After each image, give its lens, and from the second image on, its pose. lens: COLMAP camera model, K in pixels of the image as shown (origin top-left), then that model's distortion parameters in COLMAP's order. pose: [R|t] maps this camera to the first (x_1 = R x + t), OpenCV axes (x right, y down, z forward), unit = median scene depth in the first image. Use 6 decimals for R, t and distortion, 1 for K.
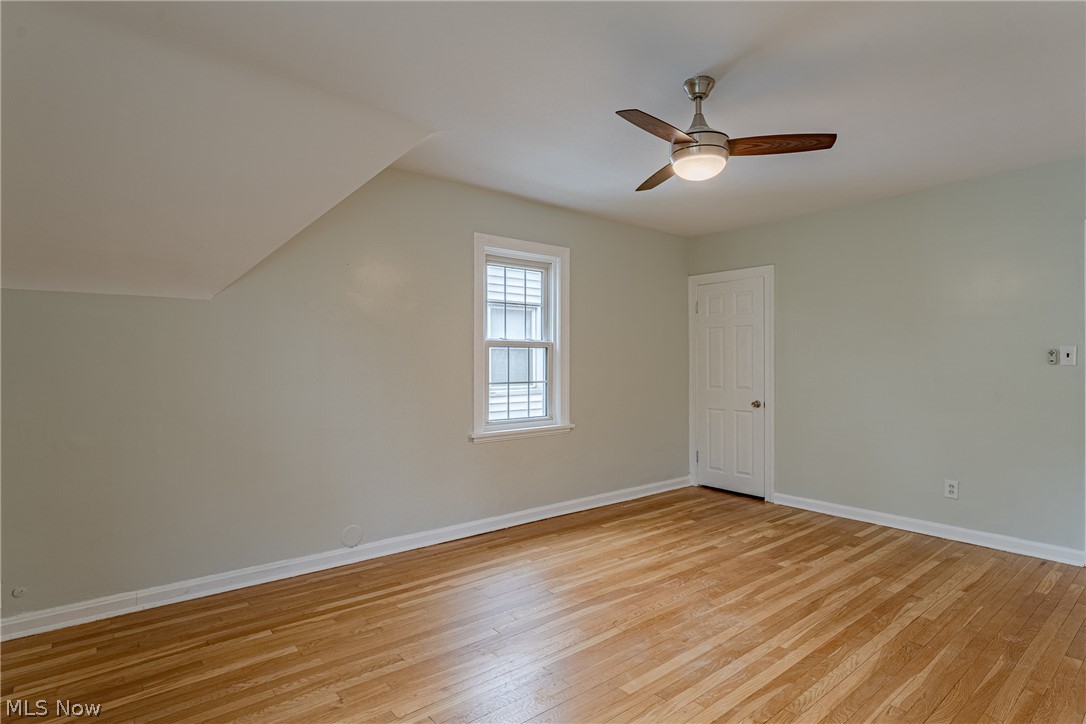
lens RADIAL K [[563.9, 0, 543.0], [0, 563.9, 362.0], [0, 0, 1]] dist [-0.000014, 0.000074]
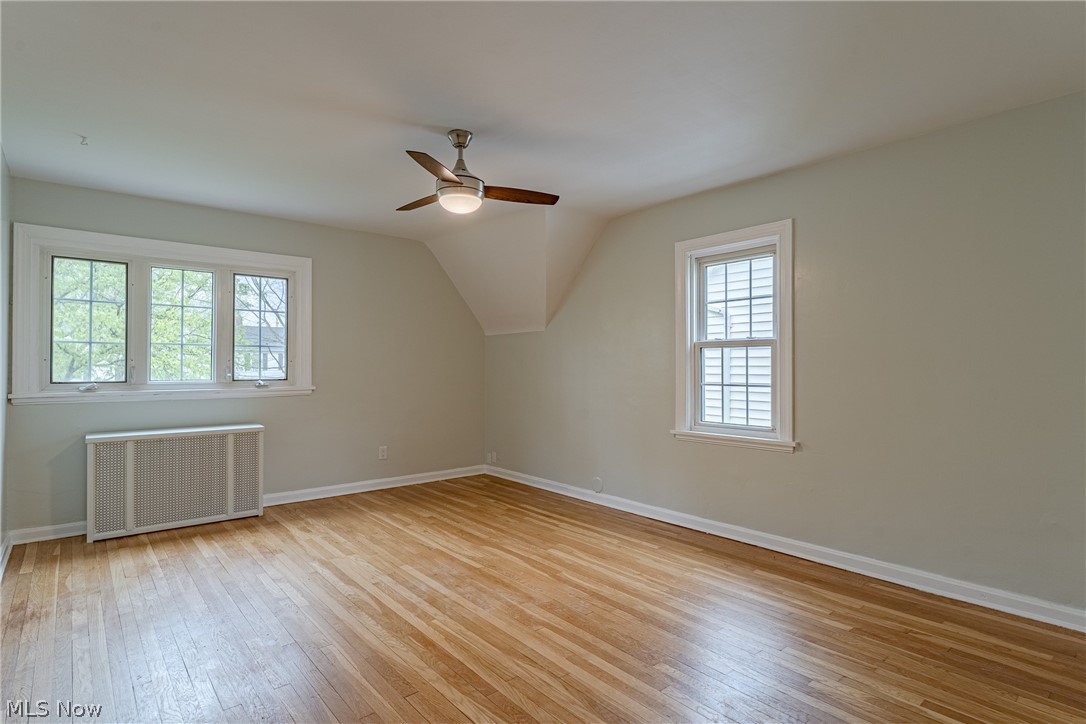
lens RADIAL K [[547.0, 0, 543.0], [0, 547.0, 362.0], [0, 0, 1]] dist [0.001477, 0.000524]
pose [[0.018888, -0.007310, -0.999795, 1.232759], [0.000967, 0.999973, -0.007293, 0.006314], [0.999821, -0.000829, 0.018894, 0.978035]]
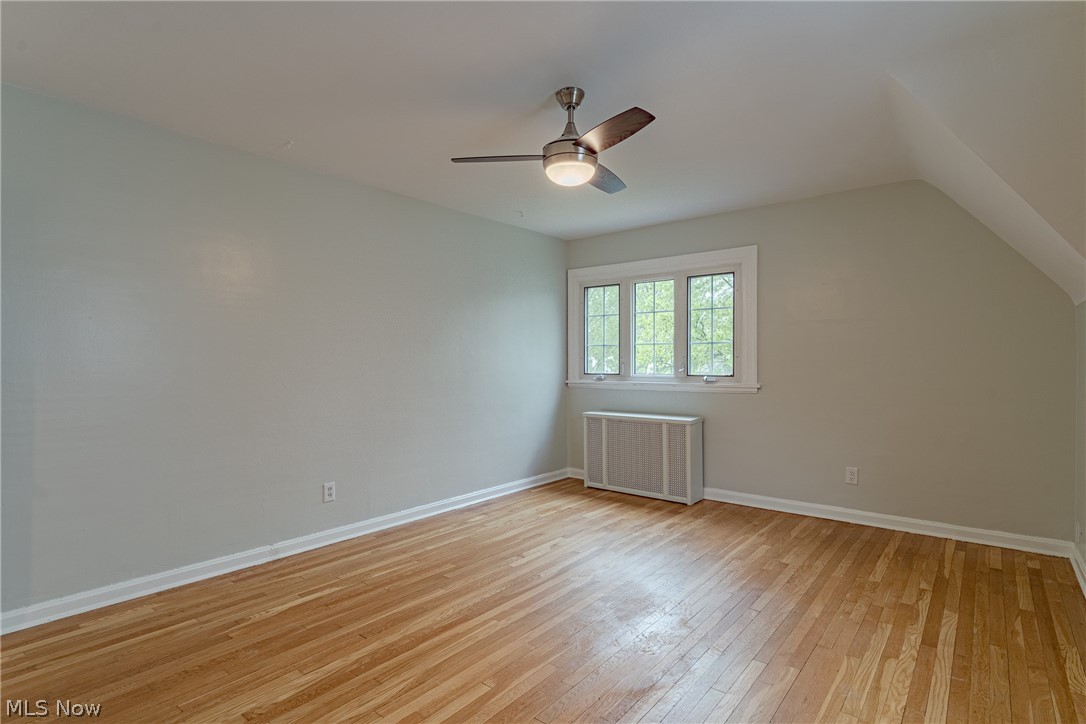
lens RADIAL K [[547.0, 0, 543.0], [0, 547.0, 362.0], [0, 0, 1]] dist [0.001477, 0.000524]
pose [[-0.977674, 0.000731, -0.210125, 0.456967], [0.001282, 0.999996, -0.002487, 0.008647], [0.210122, -0.002701, -0.977671, 1.678128]]
